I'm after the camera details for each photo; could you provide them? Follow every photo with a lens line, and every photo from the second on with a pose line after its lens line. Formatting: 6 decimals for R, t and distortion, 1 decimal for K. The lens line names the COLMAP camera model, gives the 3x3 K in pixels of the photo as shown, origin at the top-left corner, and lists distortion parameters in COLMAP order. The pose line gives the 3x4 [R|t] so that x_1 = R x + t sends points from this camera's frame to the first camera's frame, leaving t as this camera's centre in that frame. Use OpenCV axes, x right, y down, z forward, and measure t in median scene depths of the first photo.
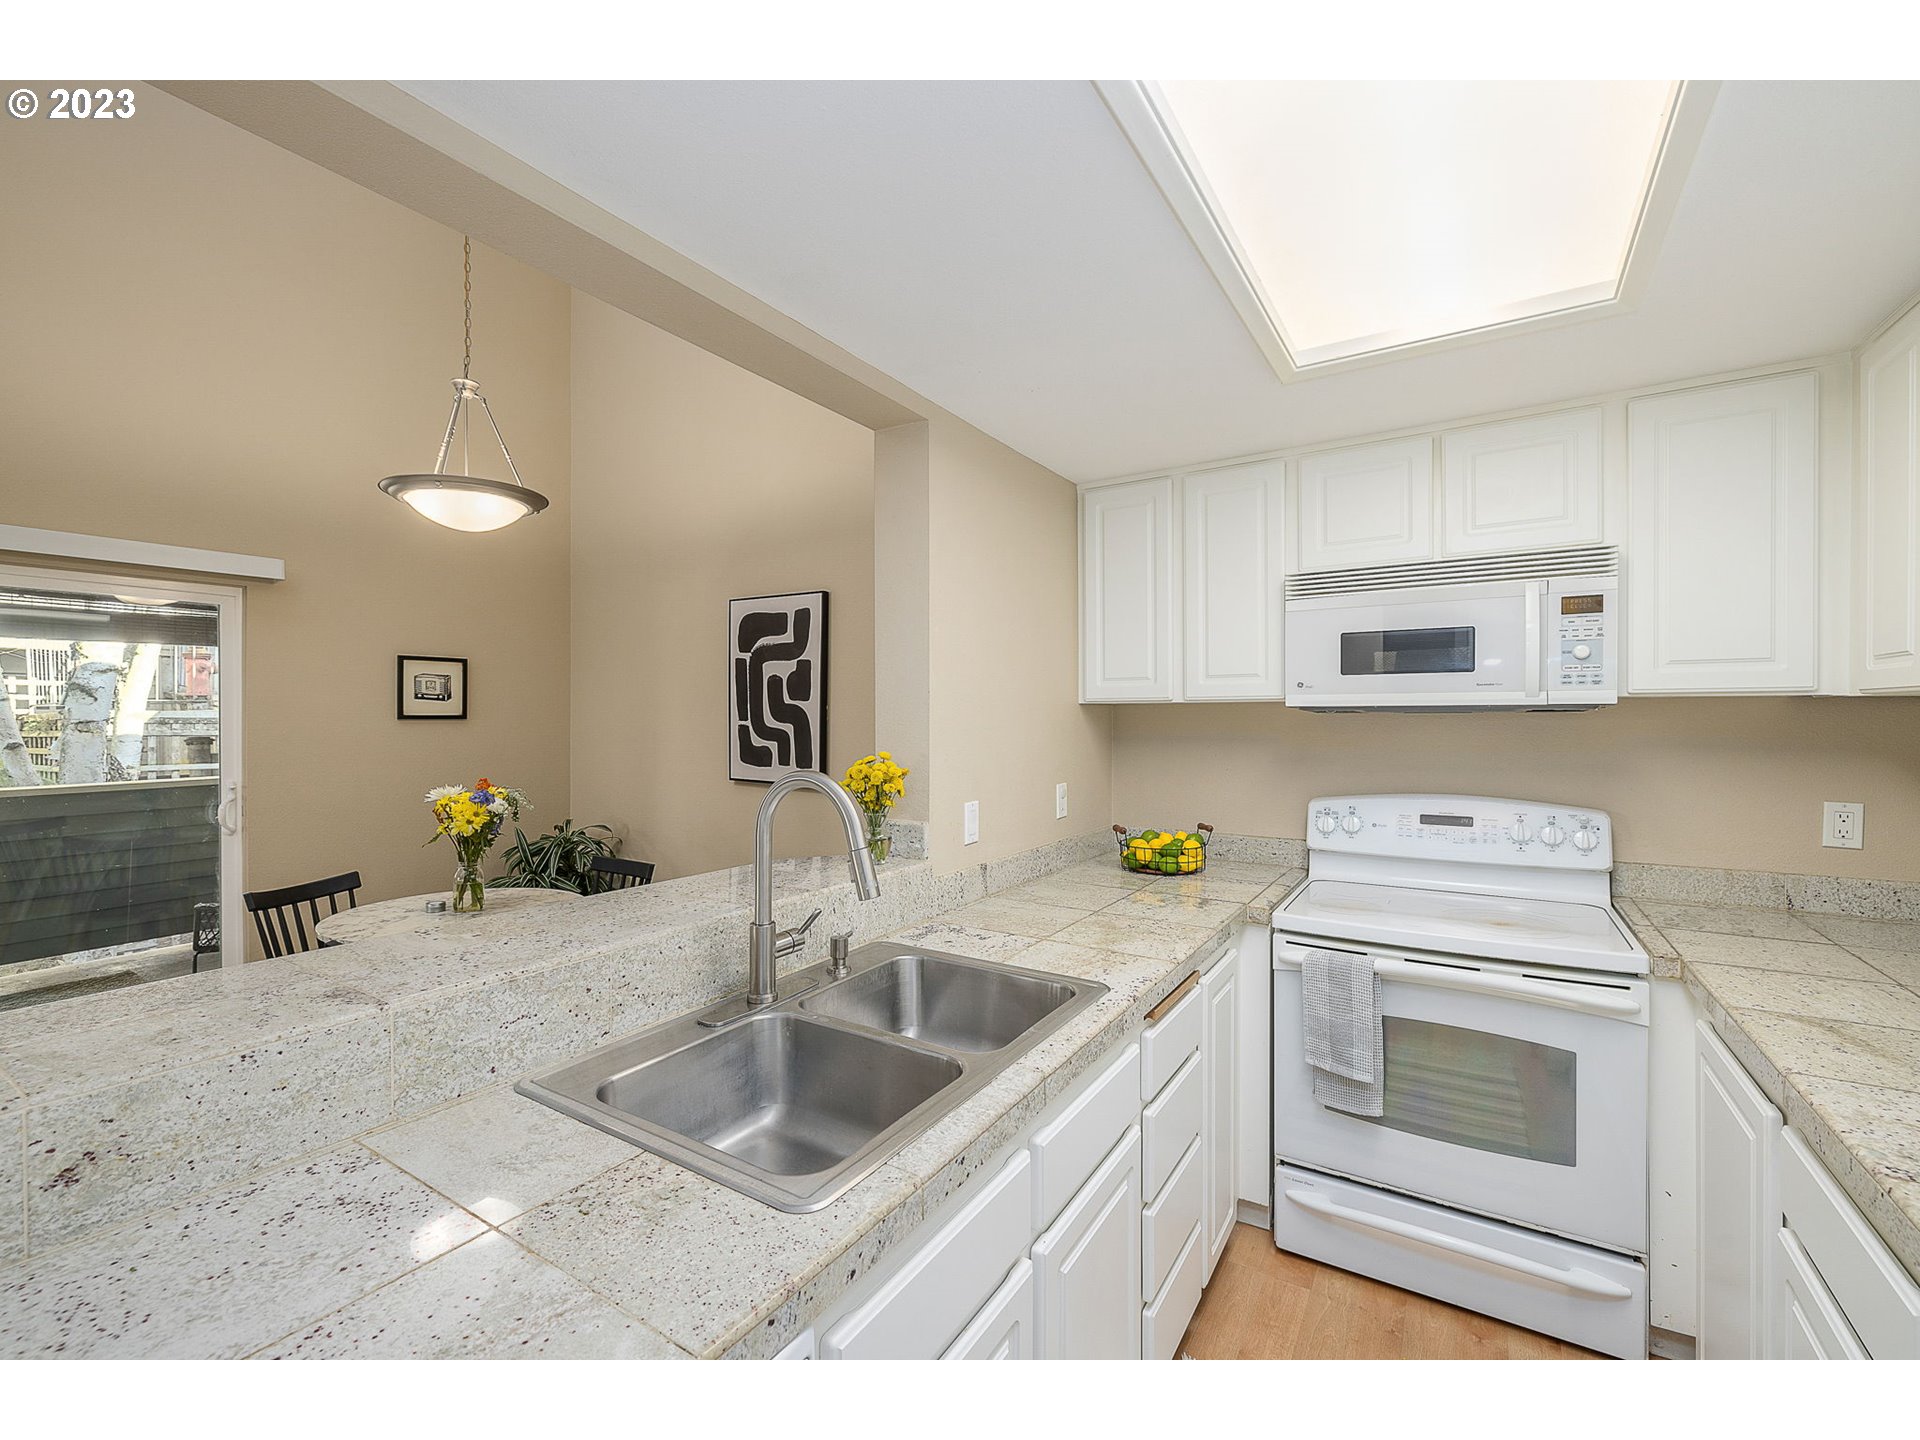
lens RADIAL K [[807.8, 0, 982.0], [0, 807.8, 717.1], [0, 0, 1]] dist [0.000300, 0.000154]
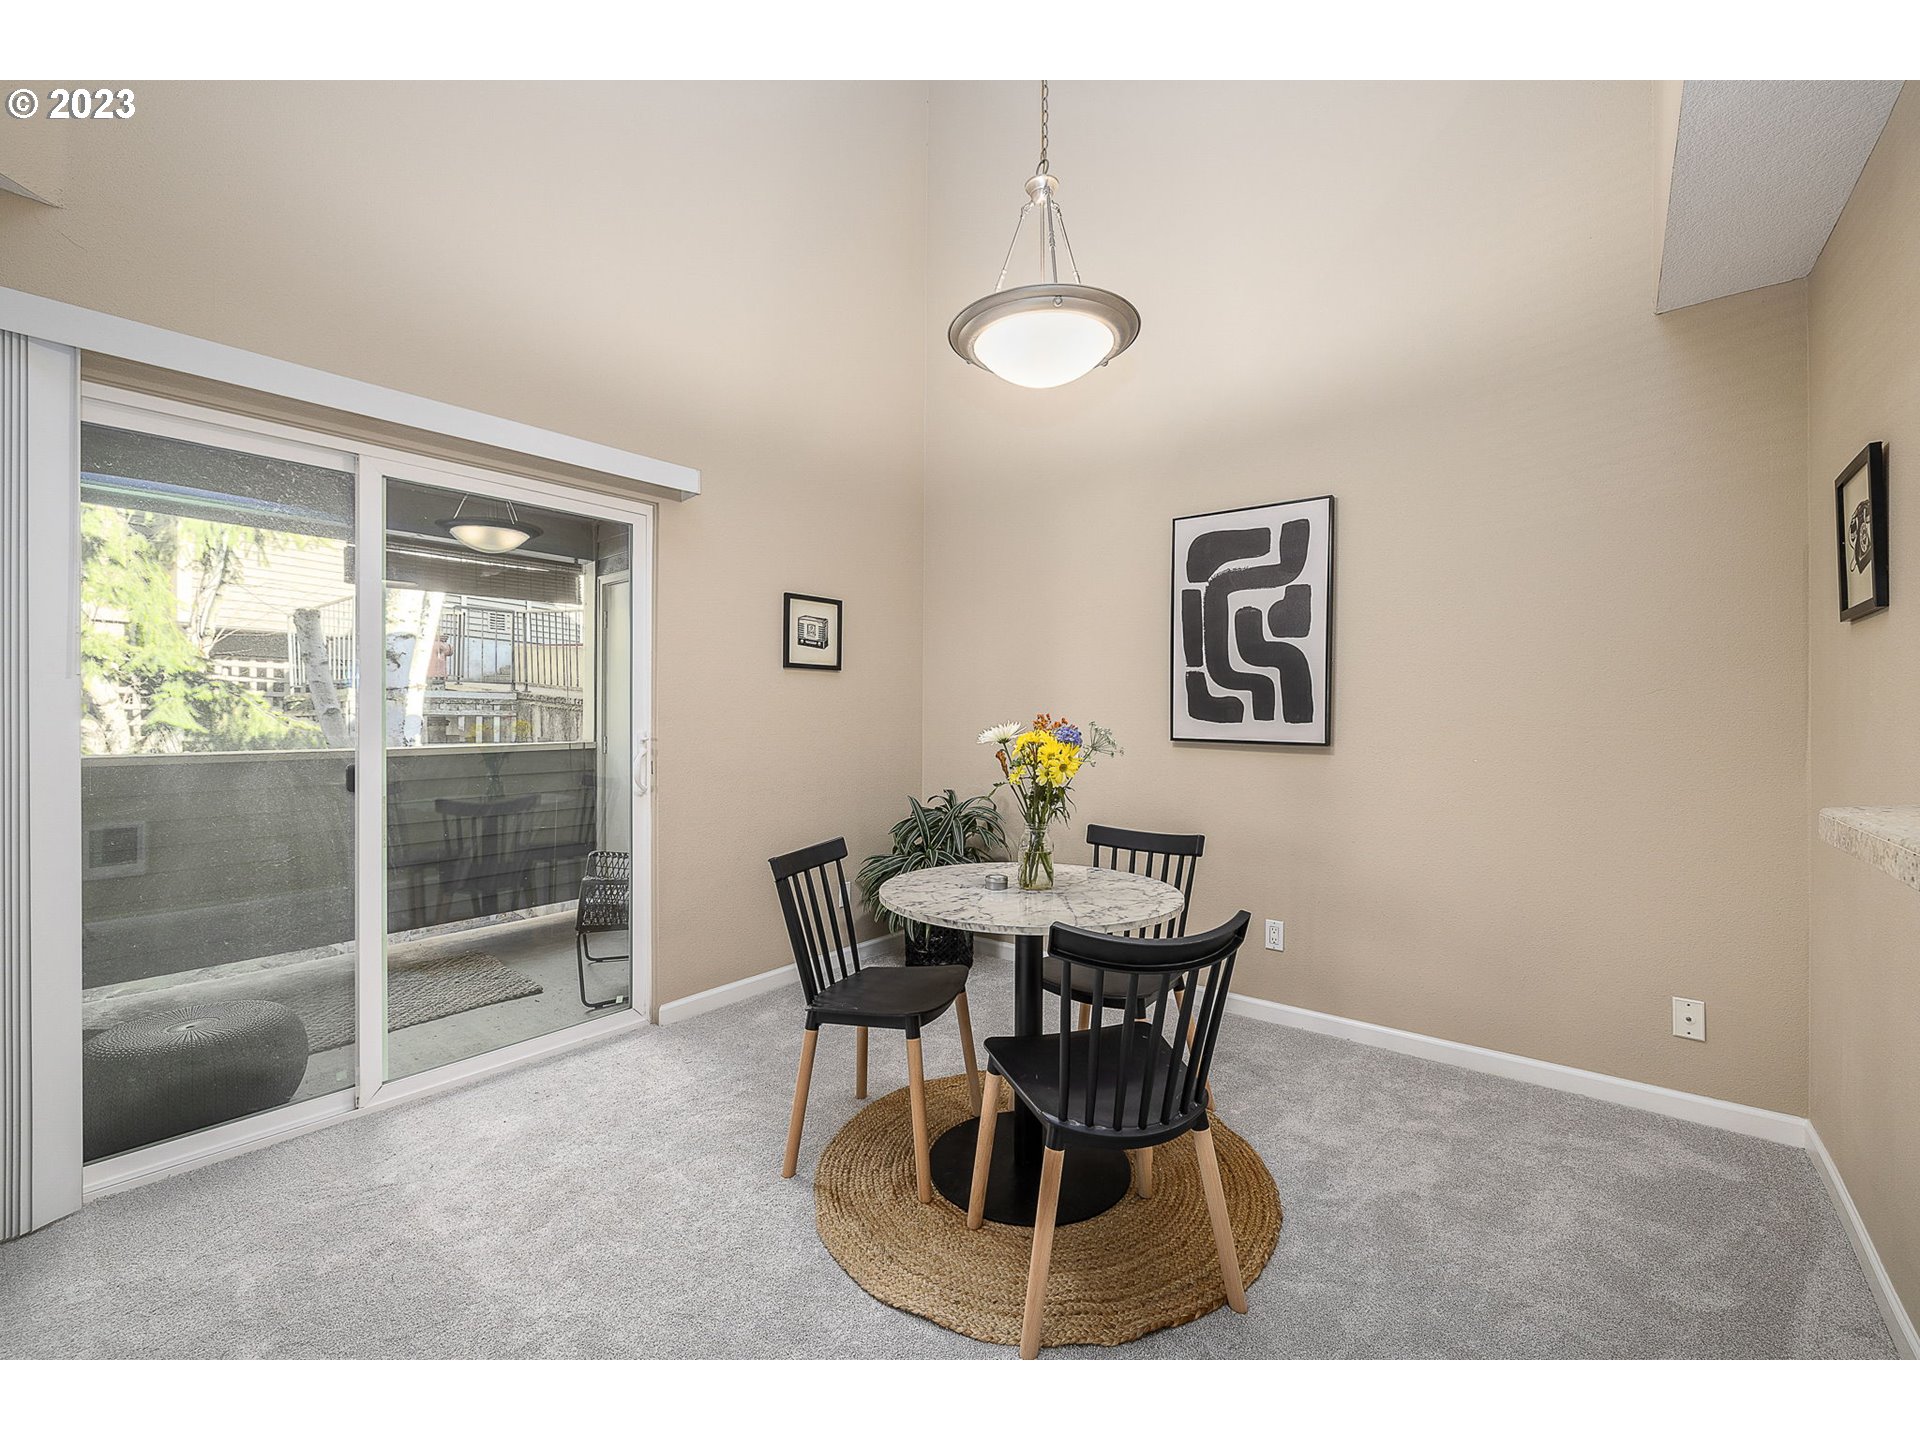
lens RADIAL K [[807.8, 0, 982.0], [0, 807.8, 717.1], [0, 0, 1]] dist [0.000300, 0.000154]
pose [[0.993283, 0.000485, -0.115707, -0.425596], [-0.000393, 1.000000, 0.000815, 0.056154], [0.115707, -0.000764, 0.993283, 0.176187]]
